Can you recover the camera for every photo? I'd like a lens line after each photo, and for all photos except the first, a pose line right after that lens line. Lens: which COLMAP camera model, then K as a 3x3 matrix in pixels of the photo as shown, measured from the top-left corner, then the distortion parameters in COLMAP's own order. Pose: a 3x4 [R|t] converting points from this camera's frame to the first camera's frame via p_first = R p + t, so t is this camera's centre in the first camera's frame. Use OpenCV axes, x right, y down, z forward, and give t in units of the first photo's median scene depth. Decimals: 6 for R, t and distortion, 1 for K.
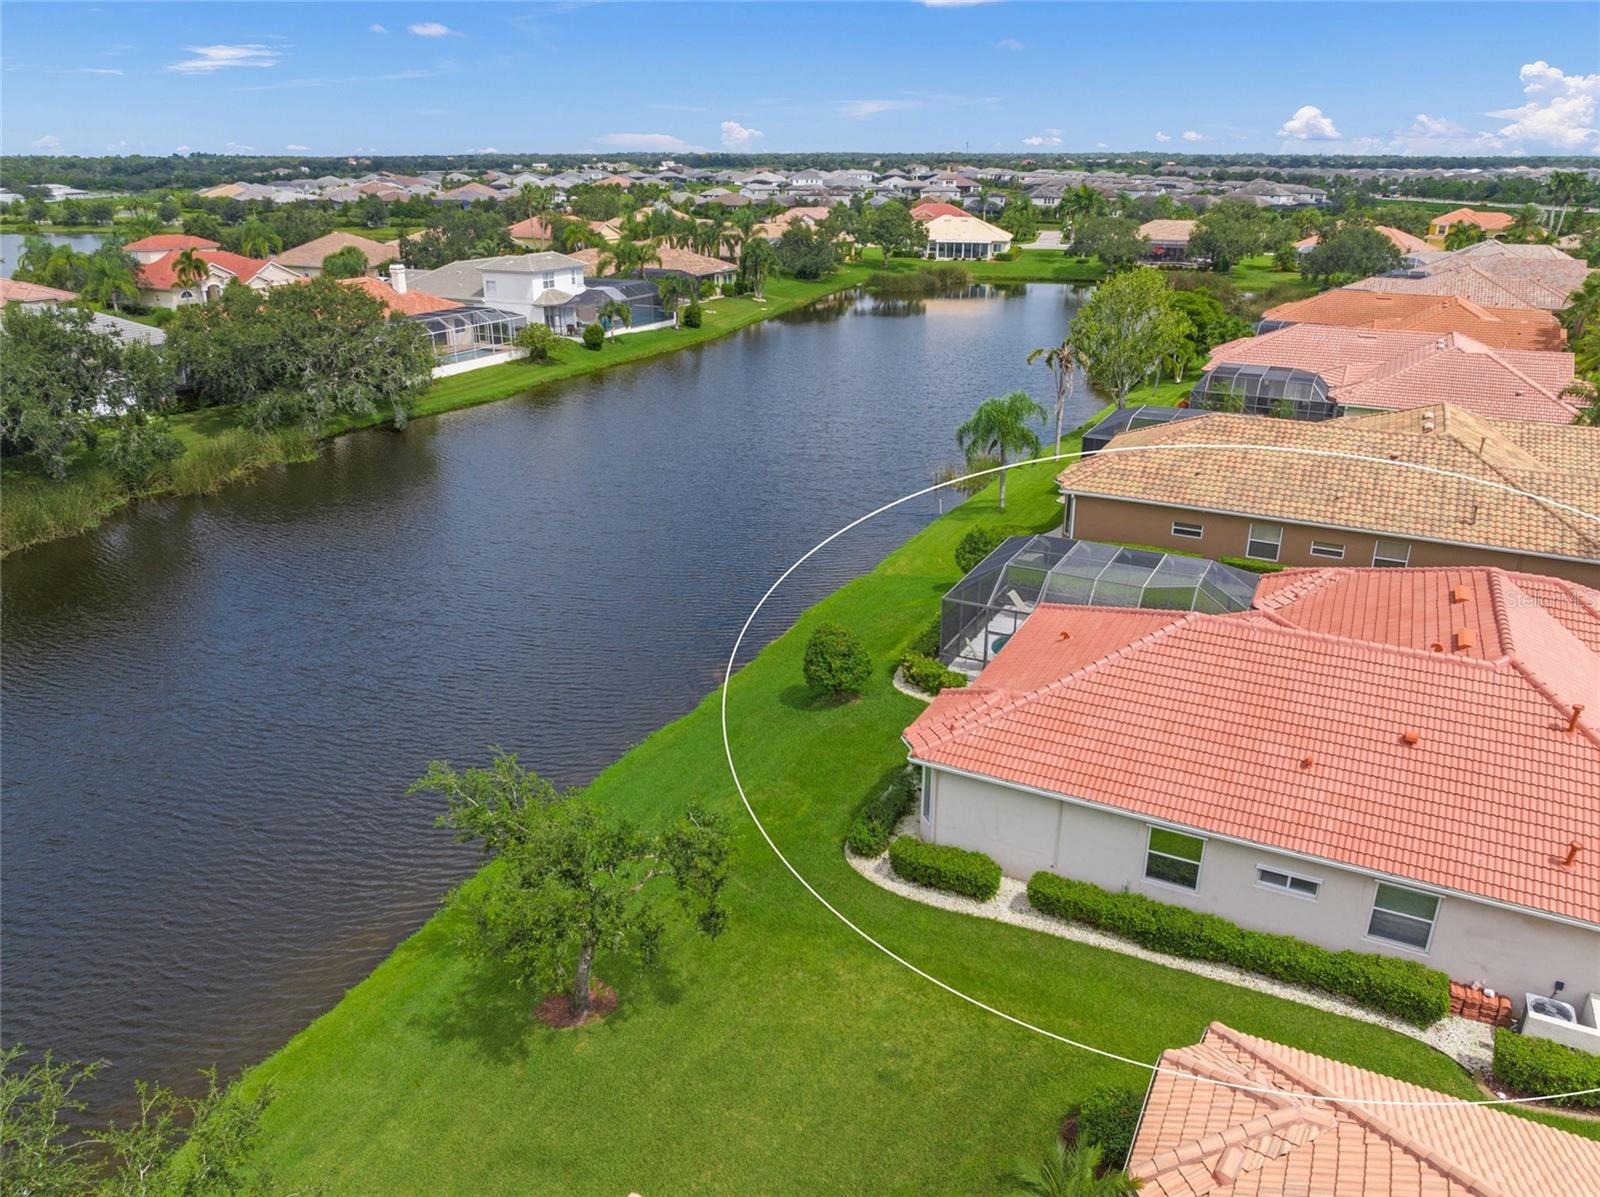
lens RADIAL K [[1114.1, 0, 800.0], [0, 1114.1, 598.5], [0, 0, 1]] dist [-0.025338, 0.000145]
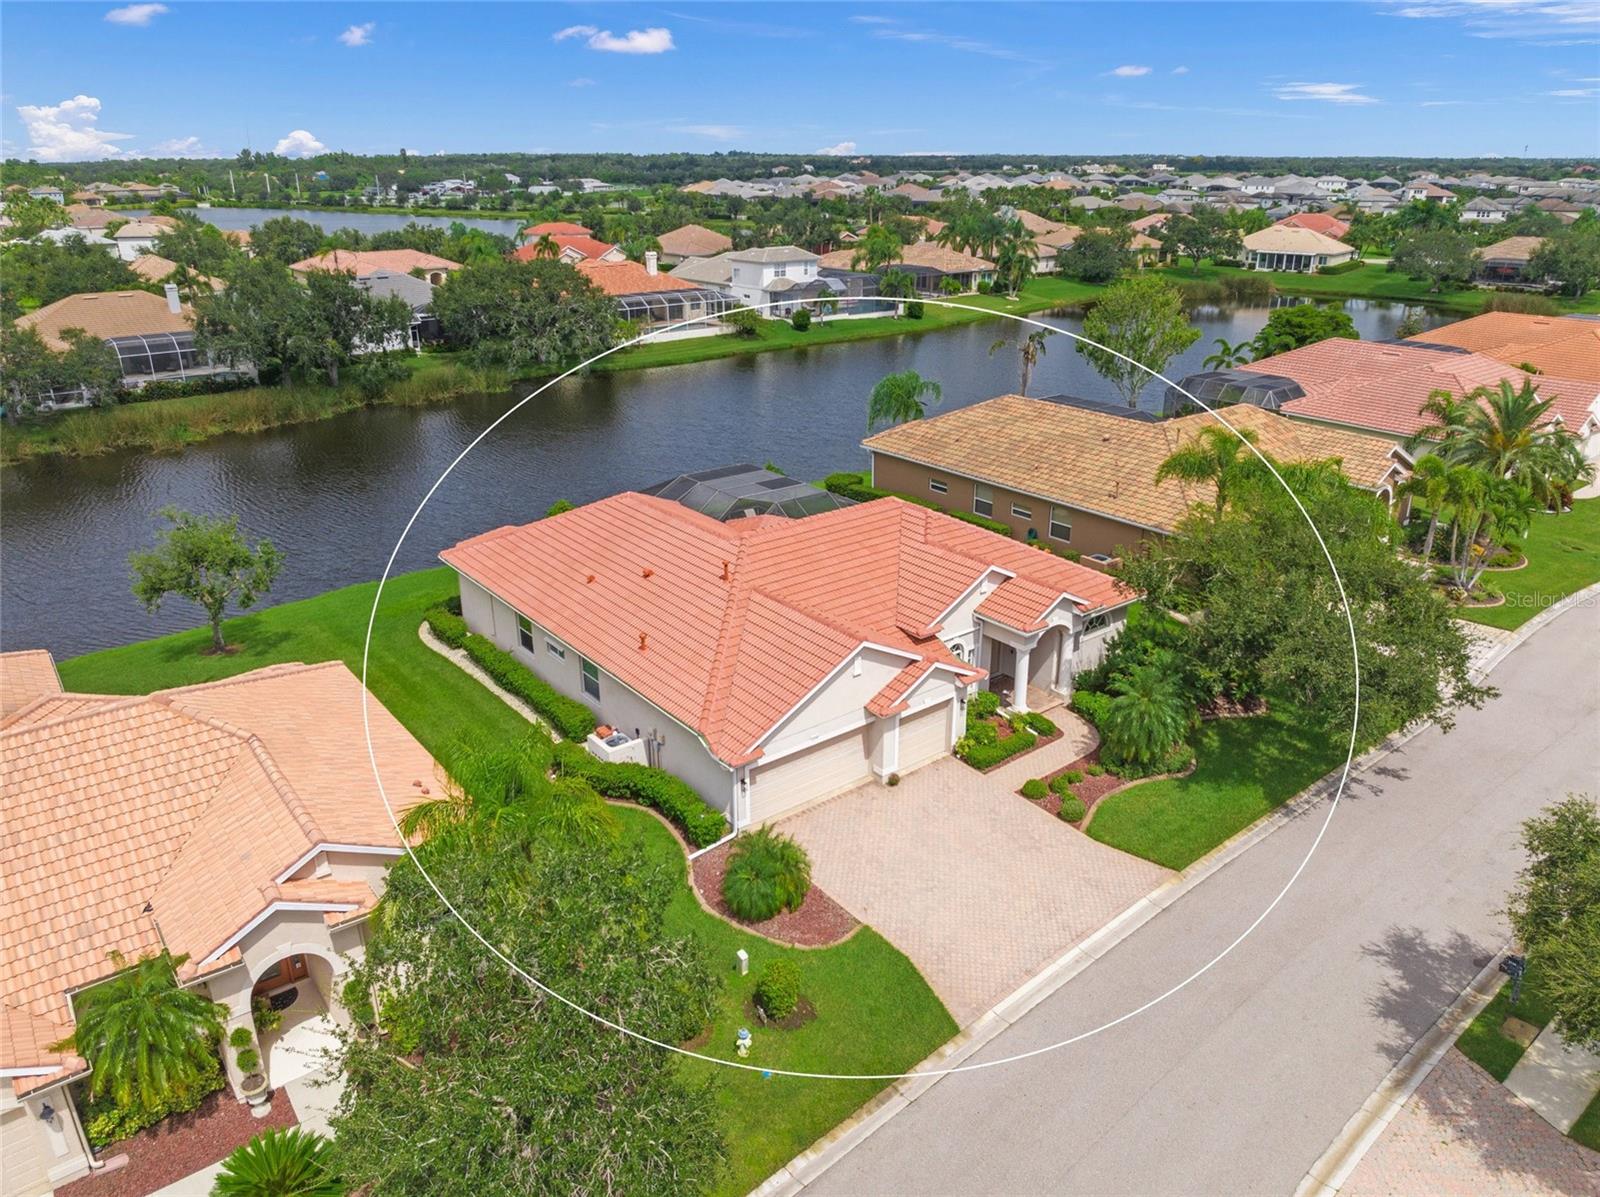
lens RADIAL K [[1134.4, 0, 801.7], [0, 1134.4, 565.4], [0, 0, 1]] dist [-0.036261, -0.002135]
pose [[0.911852, 0.138516, -0.386445, 0.282536], [-0.150653, 0.988586, -0.001135, 0.018710], [0.381877, 0.059254, 0.922312, -0.071173]]
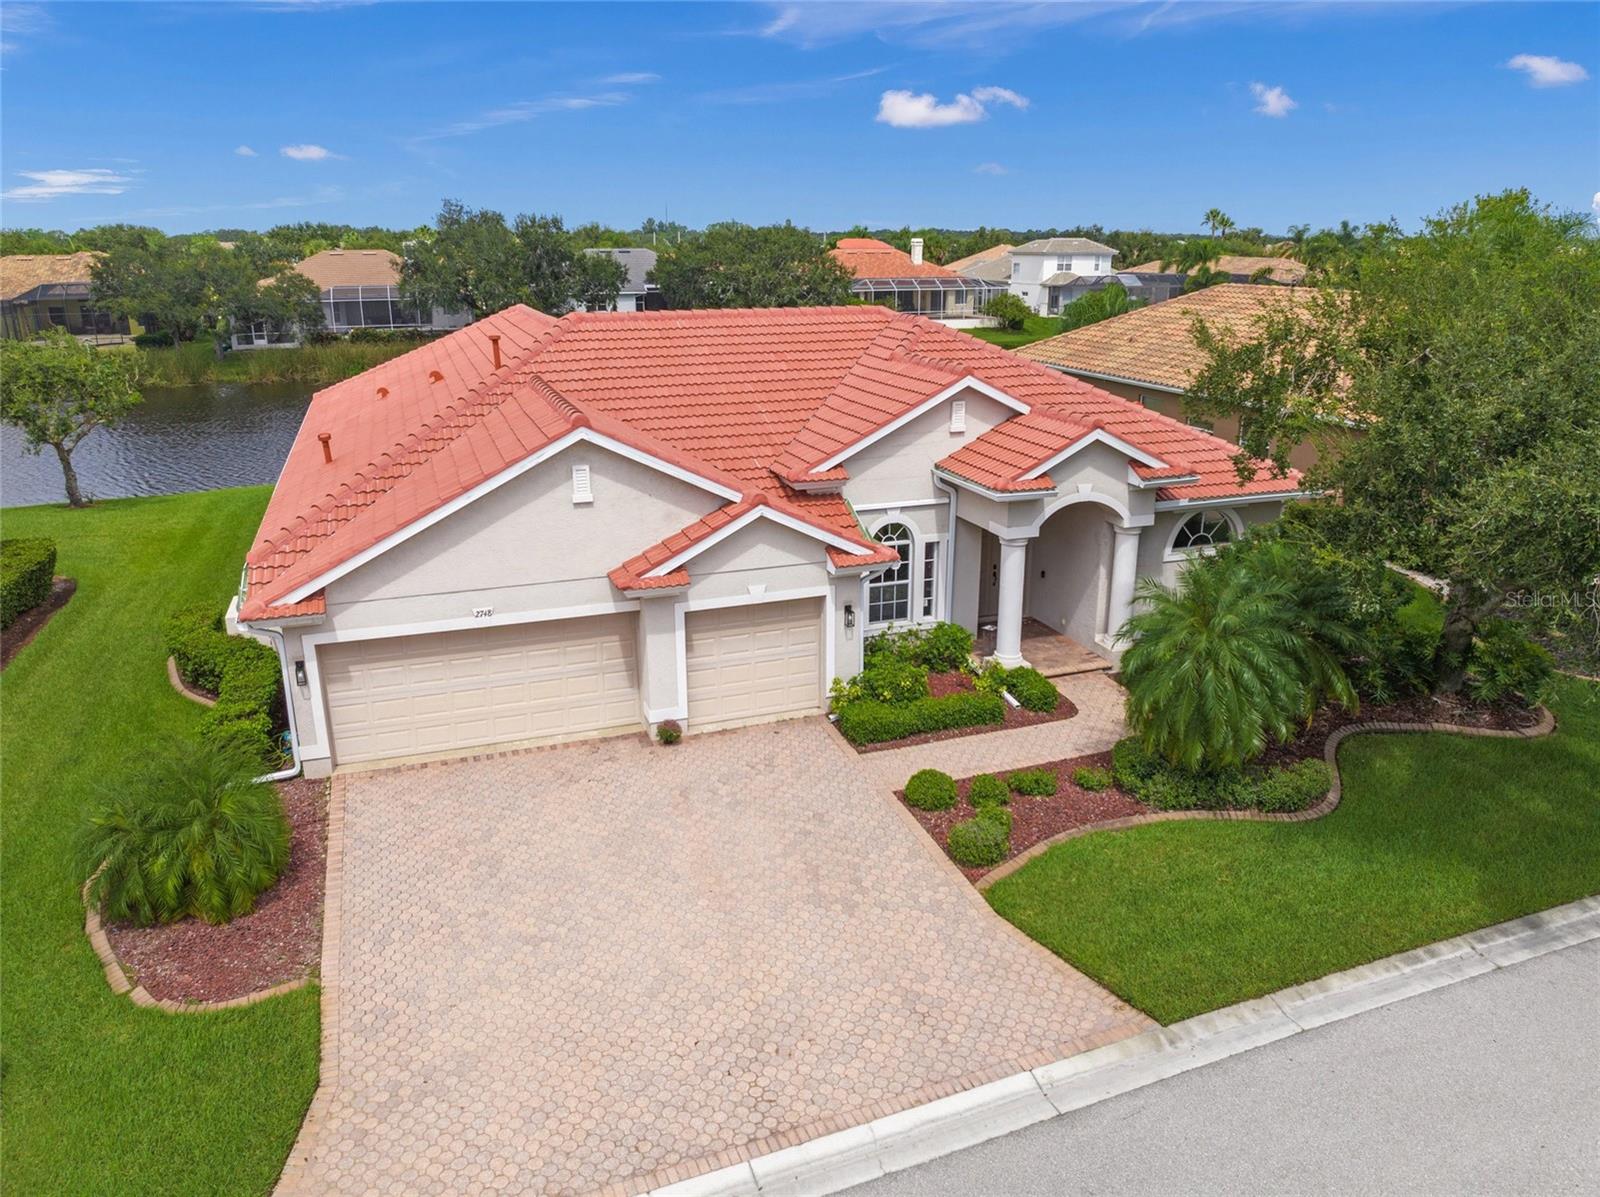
lens RADIAL K [[1123.4, 0, 800.0], [0, 1123.4, 598.5], [0, 0, 1]] dist [-0.040945, 0.000735]
pose [[0.733293, 0.205890, -0.647990, 0.303747], [-0.250378, 0.967846, 0.024181, 0.044334], [0.632133, 0.144511, 0.761265, 0.105803]]
